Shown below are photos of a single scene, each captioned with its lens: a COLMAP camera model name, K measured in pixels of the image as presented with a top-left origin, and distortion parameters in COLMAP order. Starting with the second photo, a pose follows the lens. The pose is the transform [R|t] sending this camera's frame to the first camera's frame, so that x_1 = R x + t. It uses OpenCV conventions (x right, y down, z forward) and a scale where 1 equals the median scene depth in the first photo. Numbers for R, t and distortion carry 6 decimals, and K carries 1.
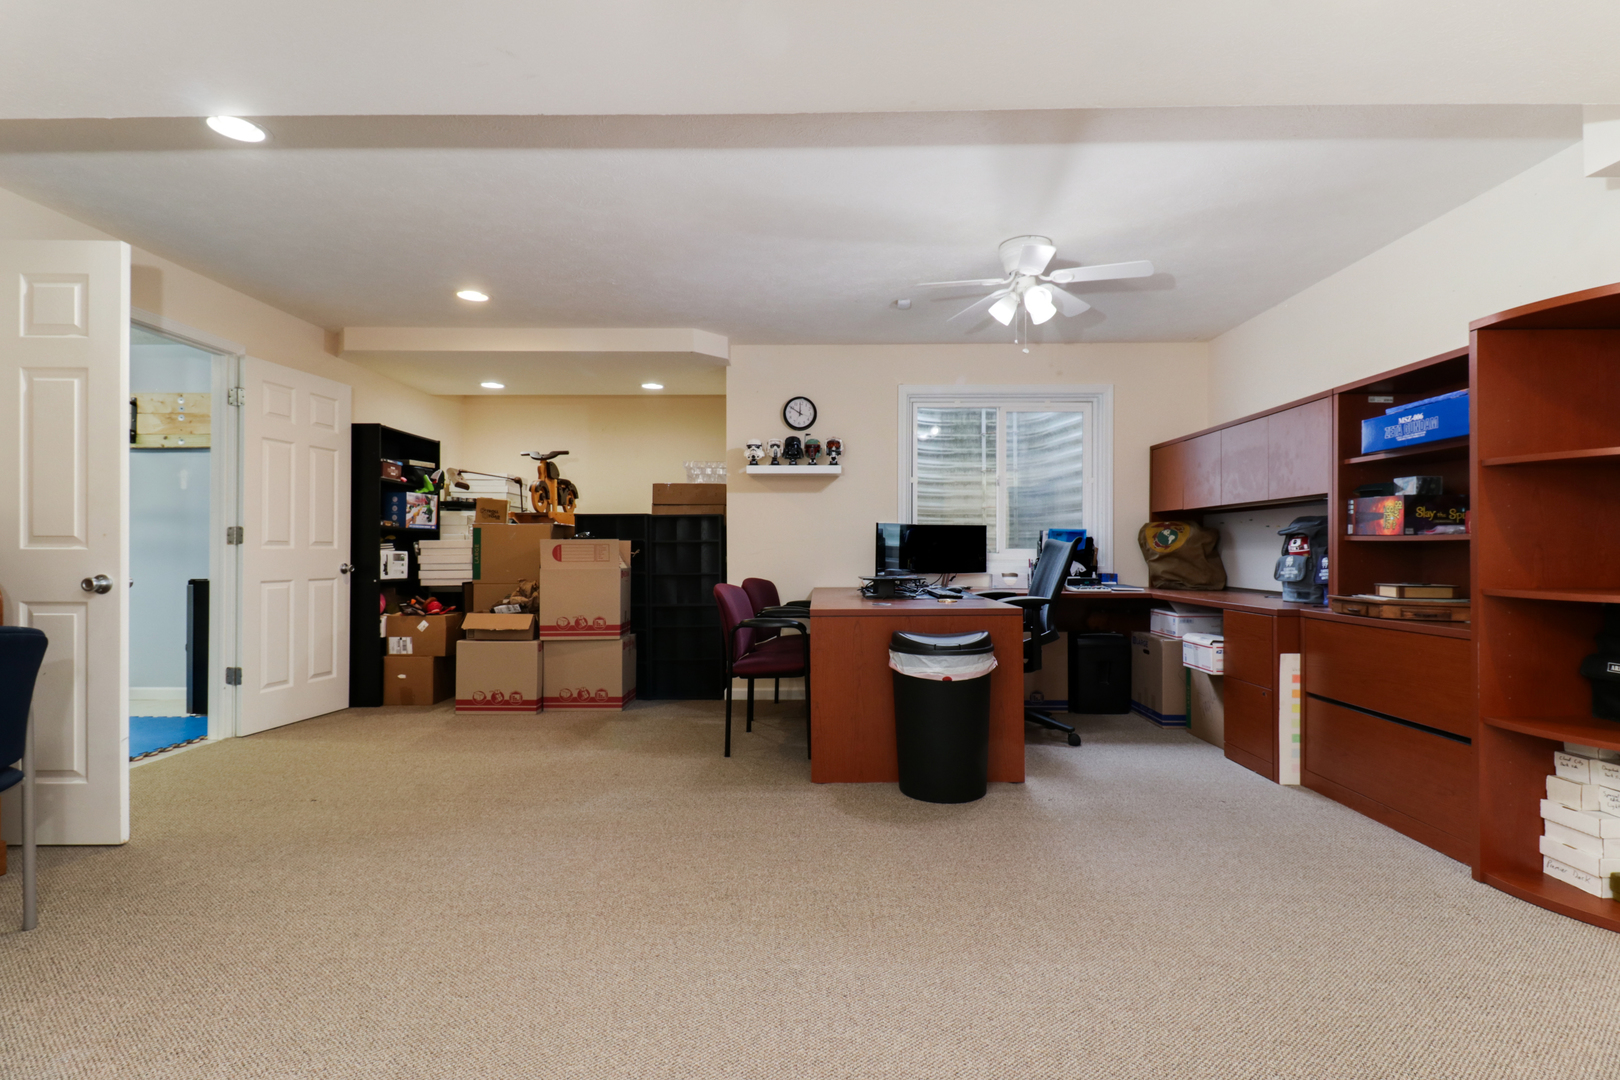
lens RADIAL K [[754.2, 0, 807.9], [0, 754.2, 548.3], [0, 0, 1]] dist [0.009988, -0.002454]
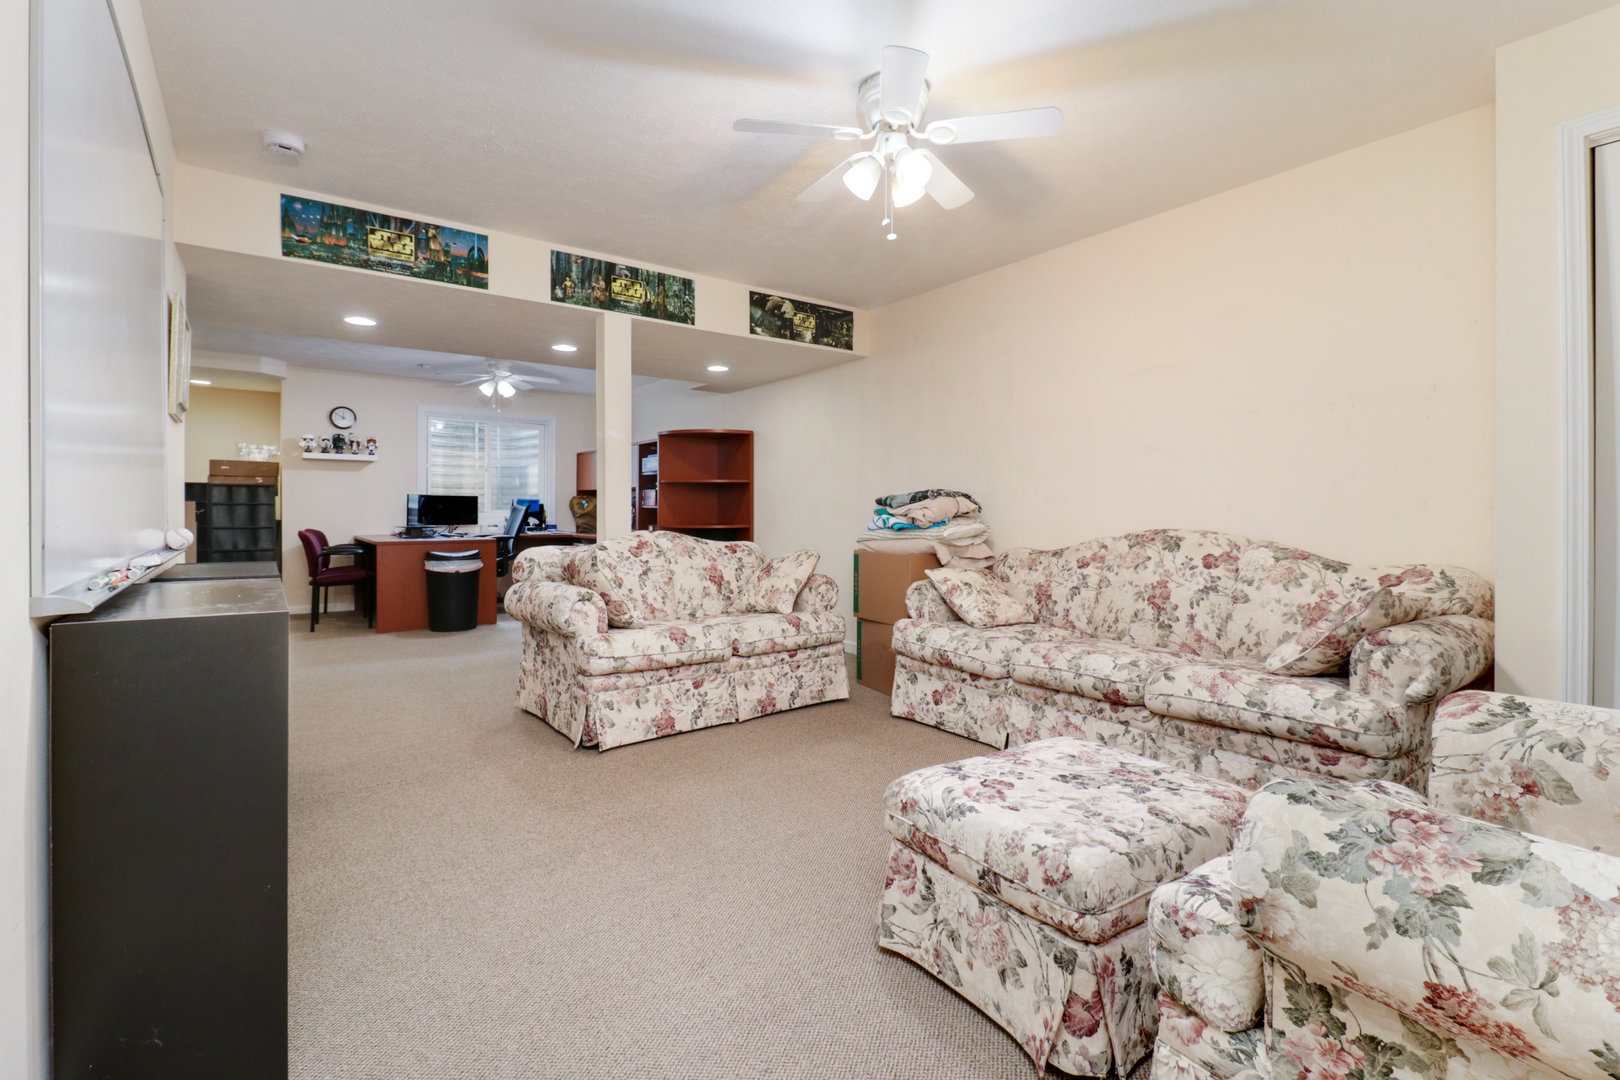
lens RADIAL K [[754.2, 0, 824.5], [0, 754.2, 516.2], [0, 0, 1]] dist [0.009988, -0.002454]
pose [[0.790432, 0.001504, 0.612548, -0.181503], [-0.005918, 0.999969, 0.005181, 0.001056], [-0.612522, -0.007720, 0.790416, -0.791380]]
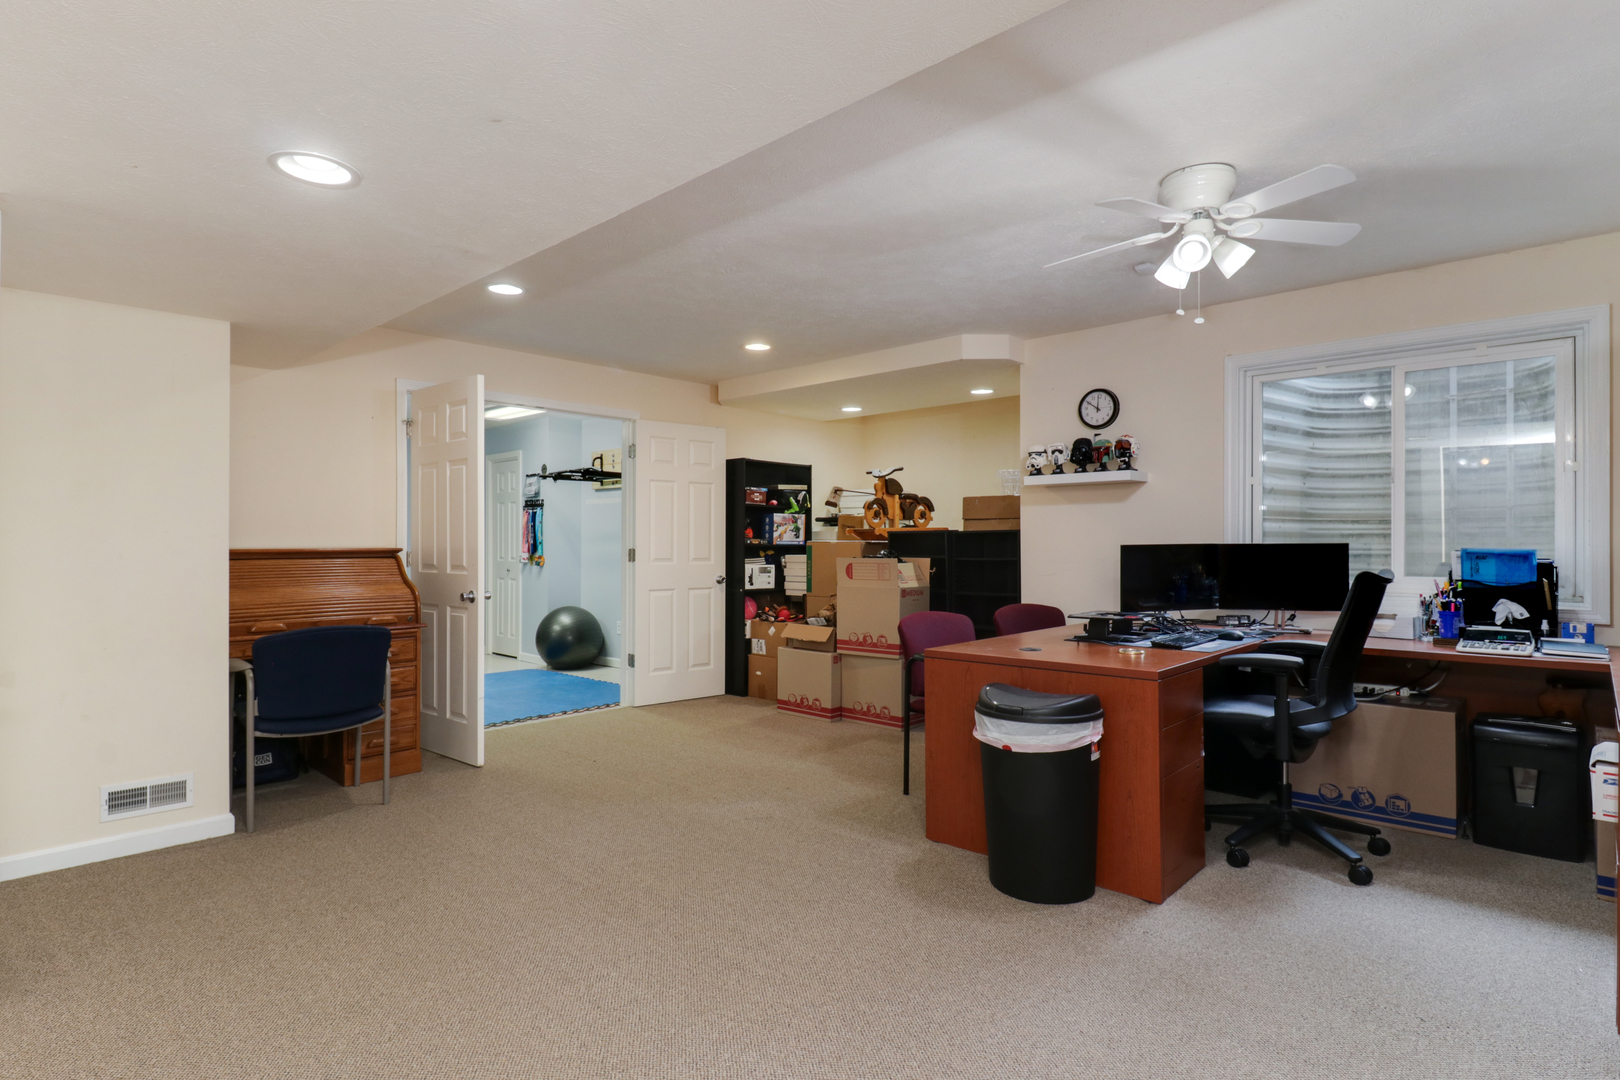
lens RADIAL K [[834.4, 0, 816.7], [0, 834.4, 537.7], [0, 0, 1]] dist [0.003438, -0.000986]
pose [[0.743520, -0.005056, -0.668694, 0.391988], [0.003289, 0.999987, -0.003904, -0.034217], [0.668705, 0.000703, 0.743527, 0.103763]]
